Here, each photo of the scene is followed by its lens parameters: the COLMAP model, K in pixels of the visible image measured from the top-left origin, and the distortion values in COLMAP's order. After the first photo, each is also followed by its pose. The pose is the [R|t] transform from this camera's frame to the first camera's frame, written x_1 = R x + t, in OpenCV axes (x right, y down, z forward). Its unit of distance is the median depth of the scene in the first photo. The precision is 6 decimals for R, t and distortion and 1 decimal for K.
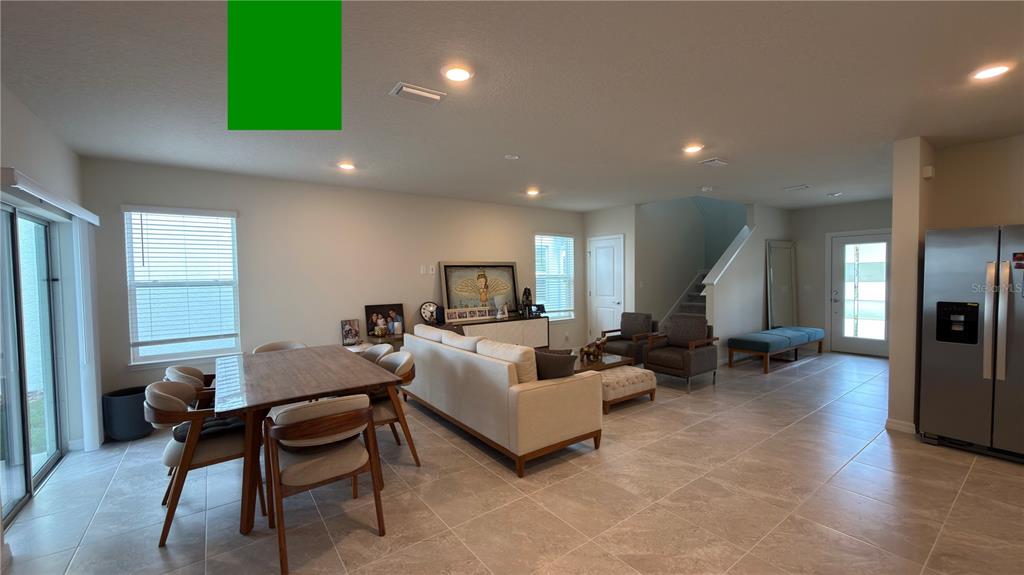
lens RADIAL K [[410.8, 0, 504.7], [0, 410.8, 285.8], [0, 0, 1]] dist [0.011994, 0.000054]
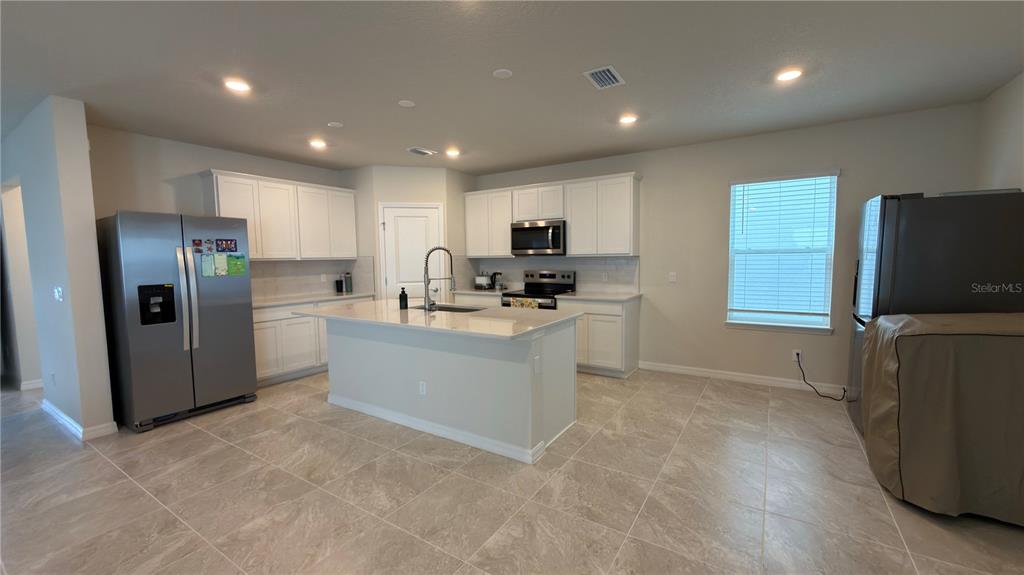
lens RADIAL K [[410.8, 0, 512.3], [0, 410.8, 291.8], [0, 0, 1]] dist [0.011994, 0.000054]
pose [[-0.348525, -0.057164, 0.935555, -0.186156], [0.049899, 0.995592, 0.079421, 0.019455], [-0.935970, 0.074363, -0.344136, 0.533491]]
